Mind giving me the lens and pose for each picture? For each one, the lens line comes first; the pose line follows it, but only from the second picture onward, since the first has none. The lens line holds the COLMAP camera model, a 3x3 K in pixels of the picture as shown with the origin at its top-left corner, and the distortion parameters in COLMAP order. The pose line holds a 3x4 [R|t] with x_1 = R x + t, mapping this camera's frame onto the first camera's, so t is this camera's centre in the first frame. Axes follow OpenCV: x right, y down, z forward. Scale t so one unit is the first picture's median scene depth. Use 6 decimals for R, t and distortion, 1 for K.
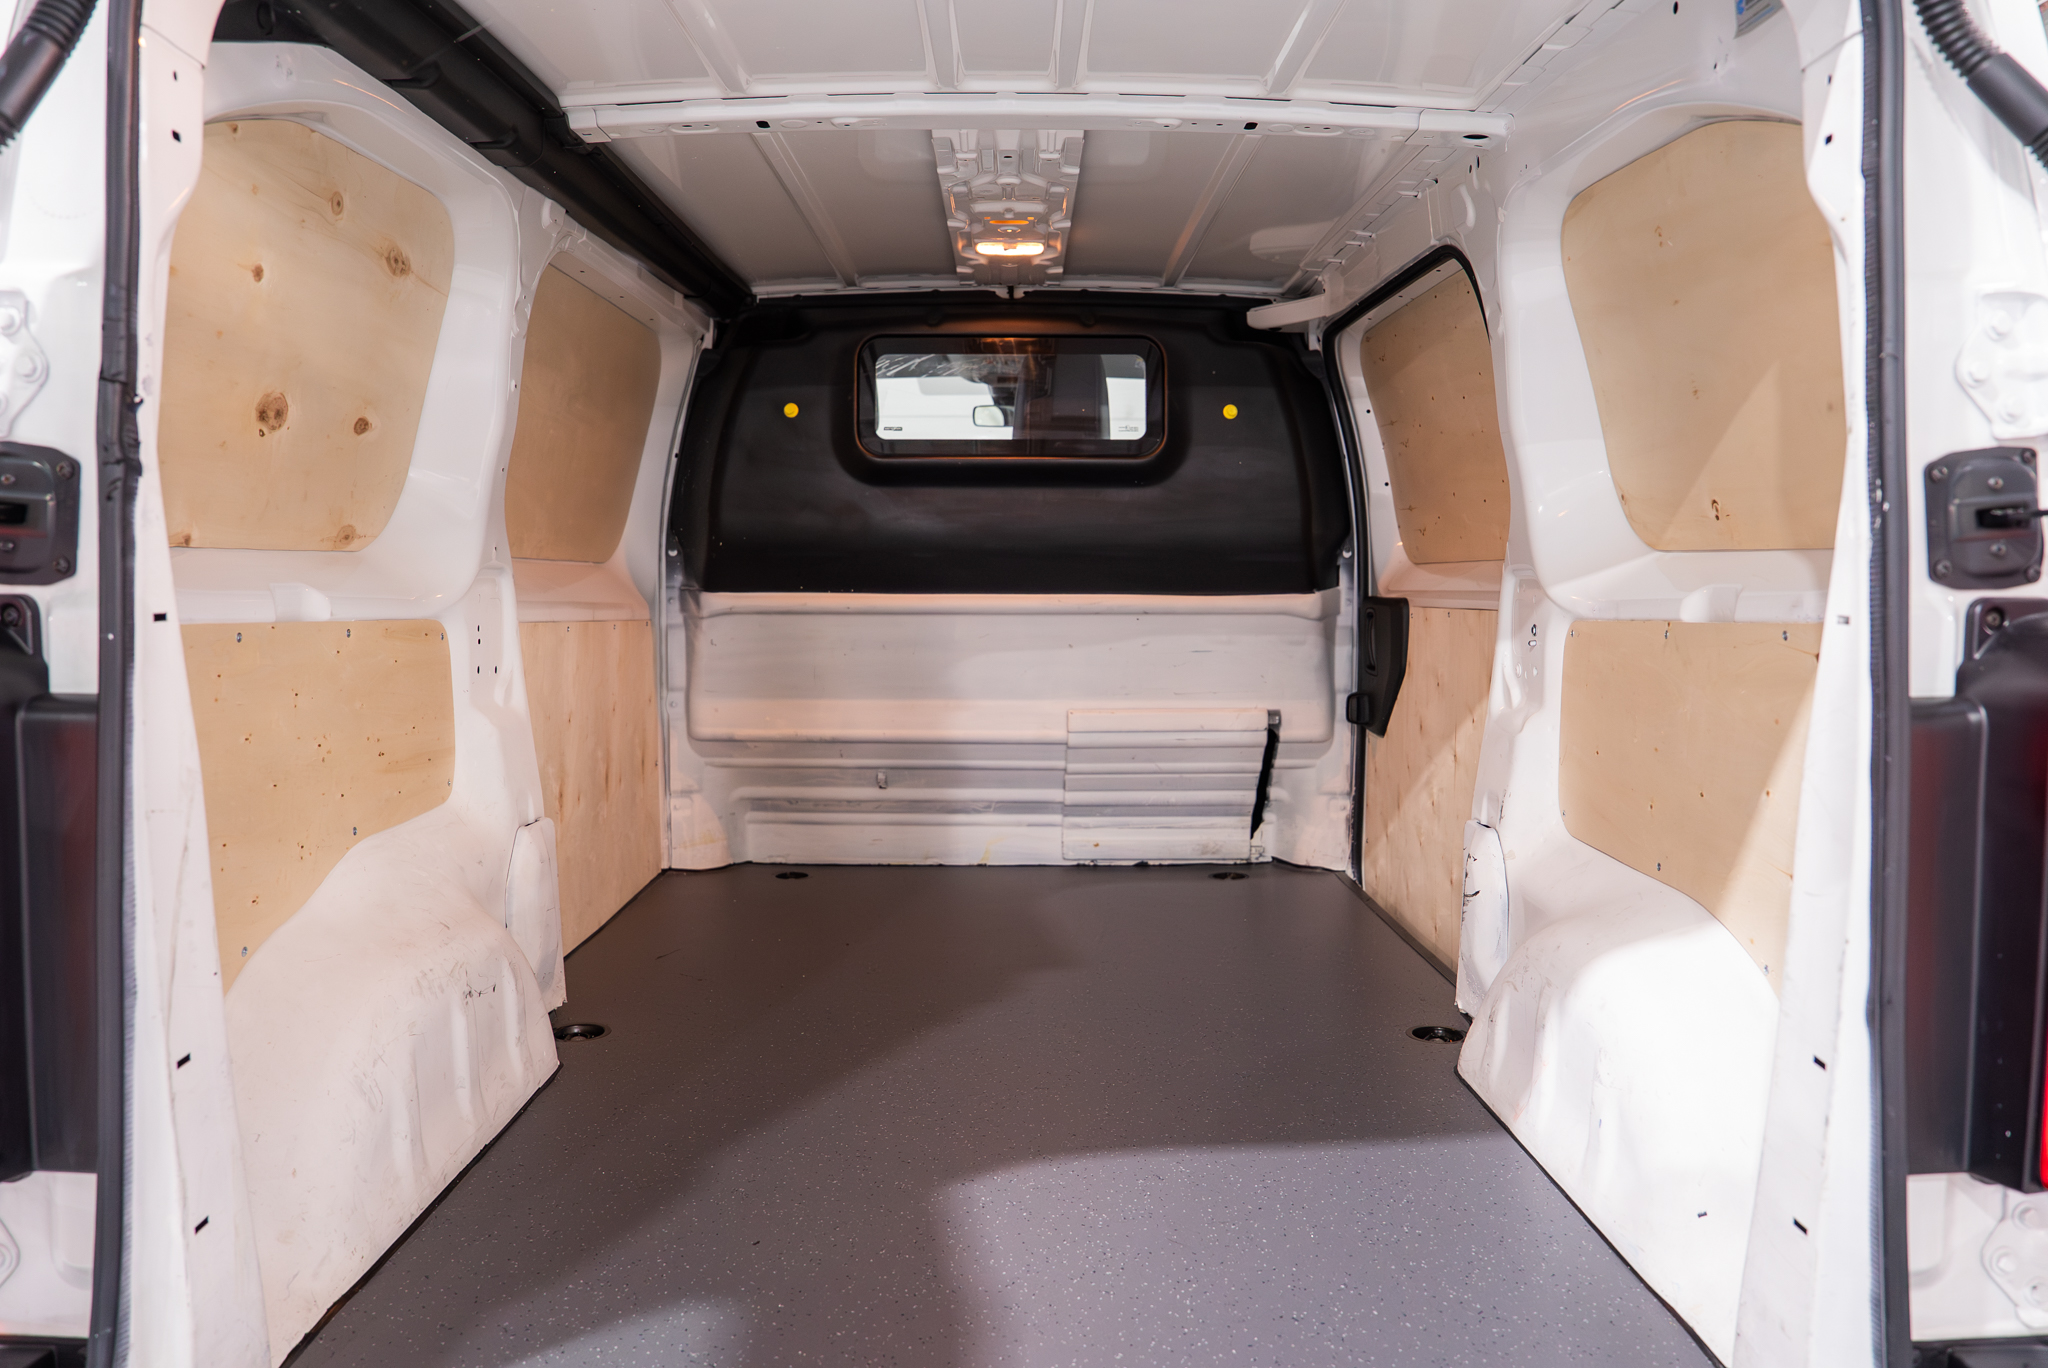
lens RADIAL K [[1474.0, 0, 1024.0], [0, 1474.0, 684.0], [0, 0, 1]] dist [-0.006818, -0.002280]
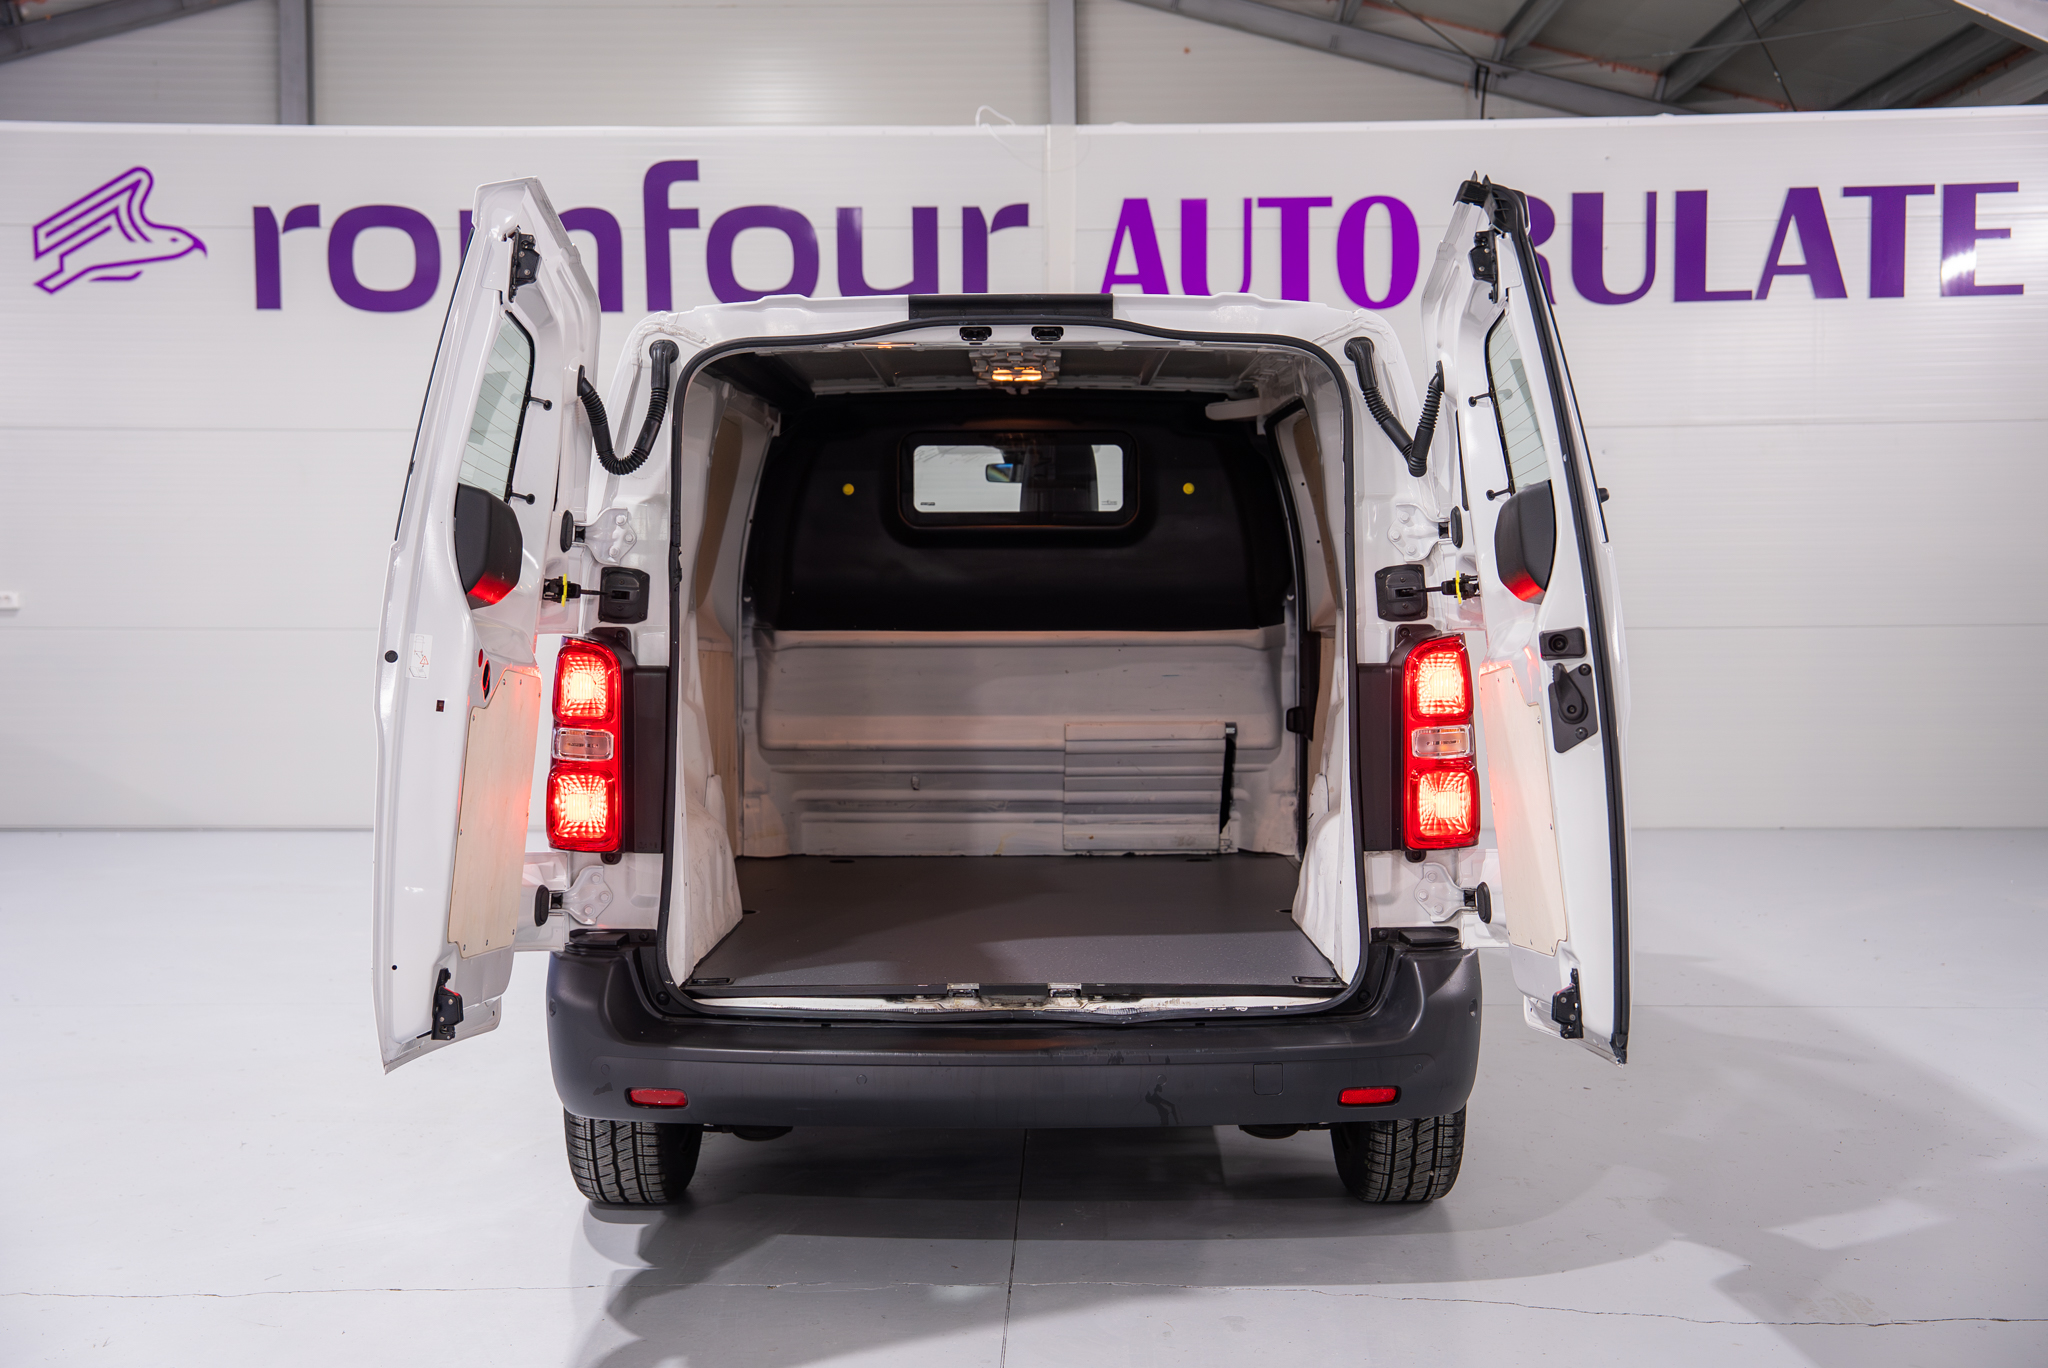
lens RADIAL K [[2574.2, 0, 1024.0], [0, 2574.2, 684.0], [0, 0, 1]] dist [0.112756, 0.044788]
pose [[0.999920, -0.004977, -0.011606, 0.019834], [0.004445, 0.998957, -0.045435, 0.082291], [0.011820, 0.045380, 0.998900, -1.167770]]
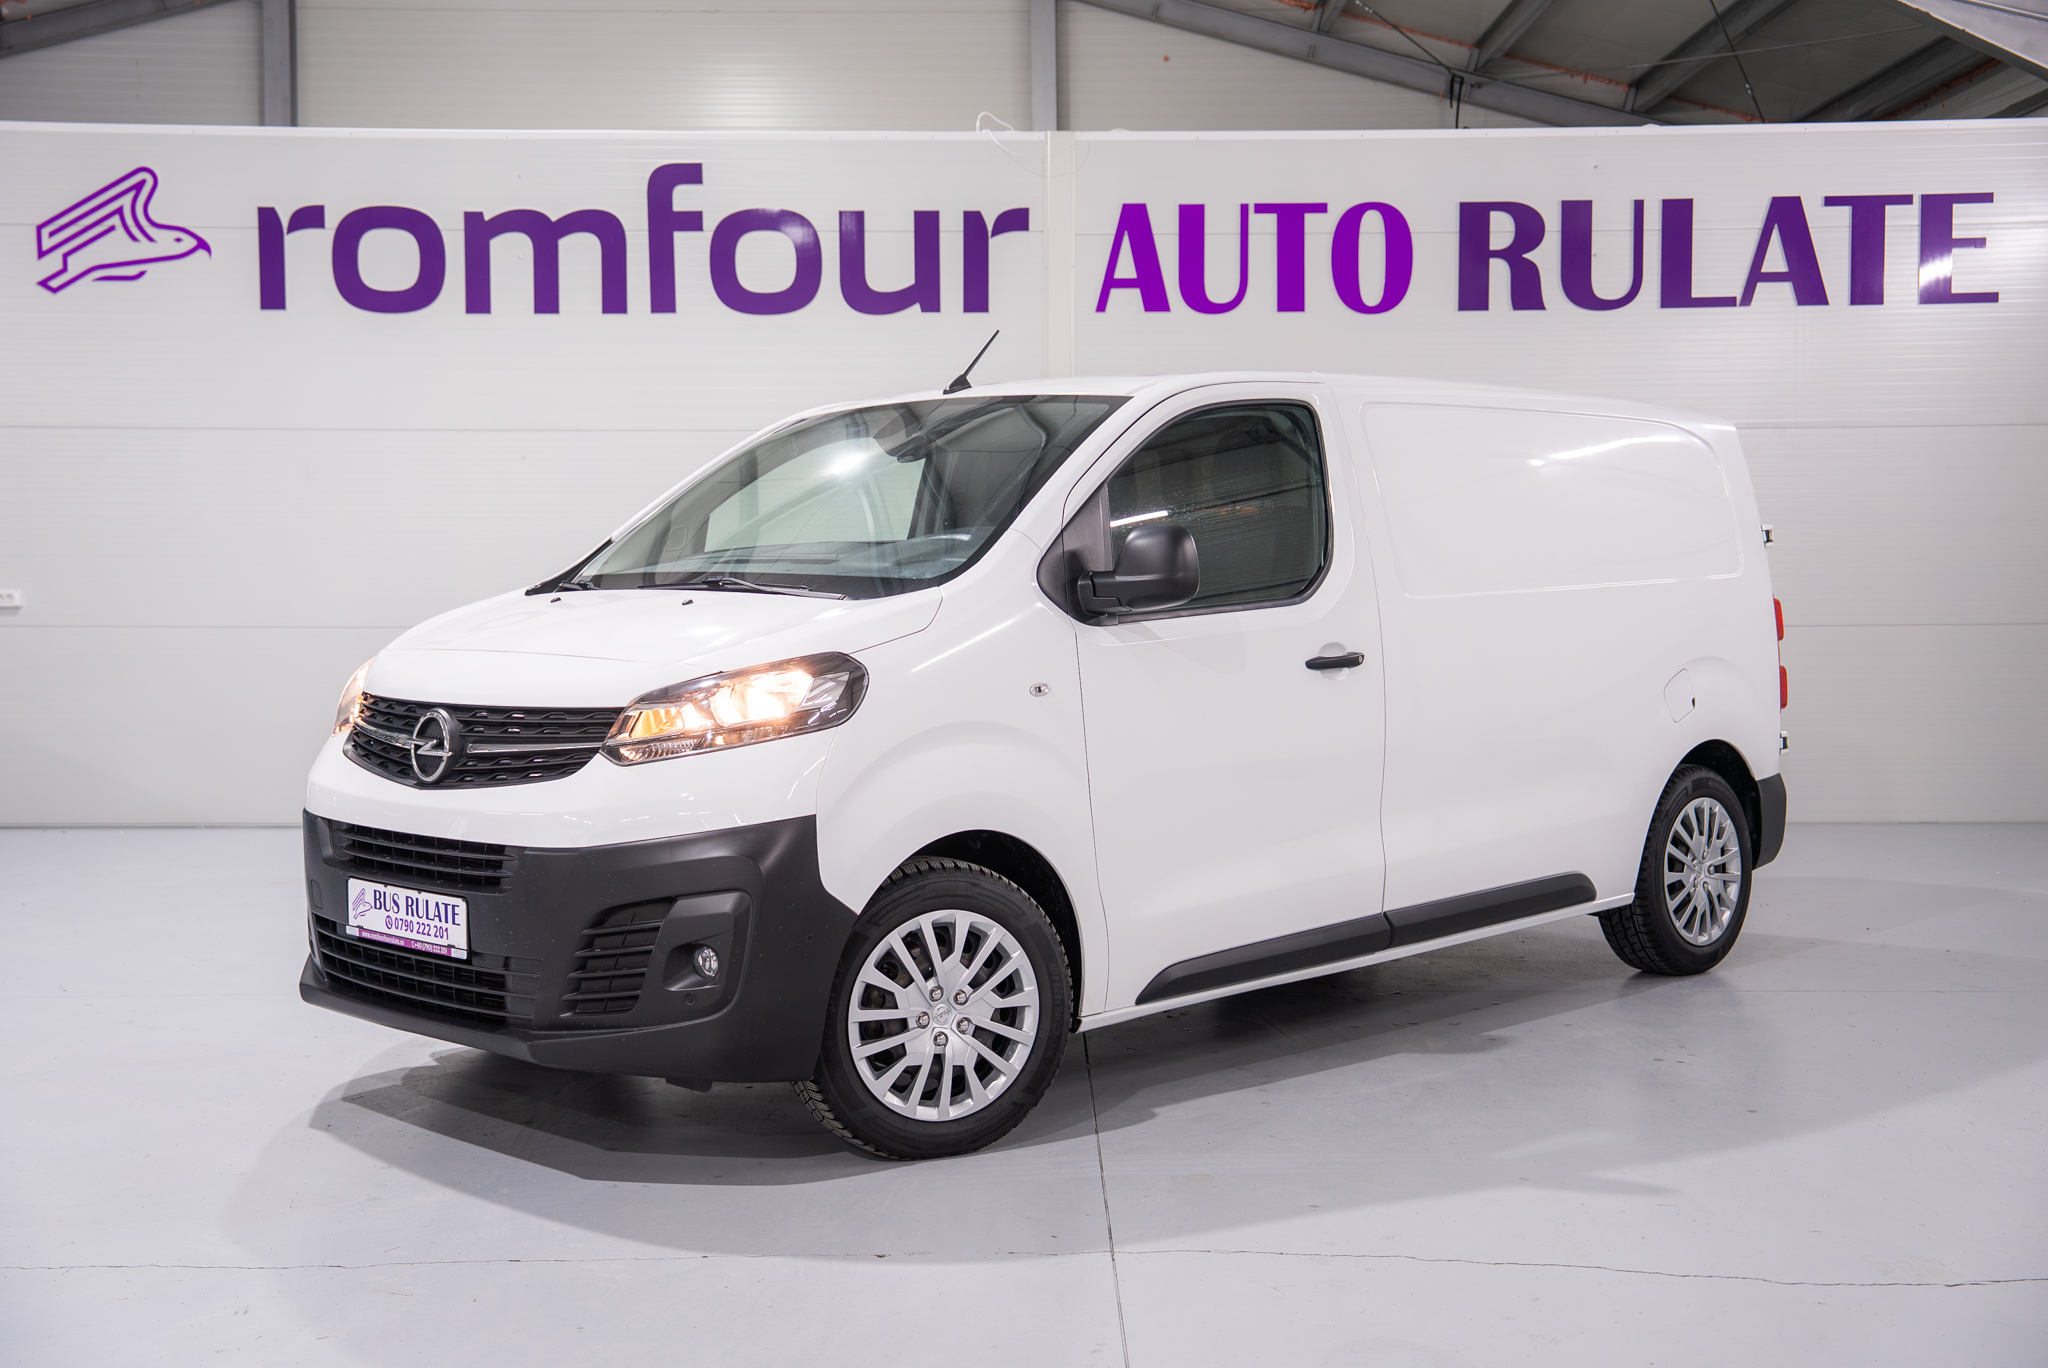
lens RADIAL K [[2574.2, 0, 1024.0], [0, 2574.2, 684.0], [0, 0, 1]] dist [0.112756, 0.044788]
pose [[0.999821, -0.005173, 0.018172, -0.043283], [0.006037, 0.998837, -0.047830, 0.090353], [-0.017903, 0.047931, 0.998690, -1.195639]]
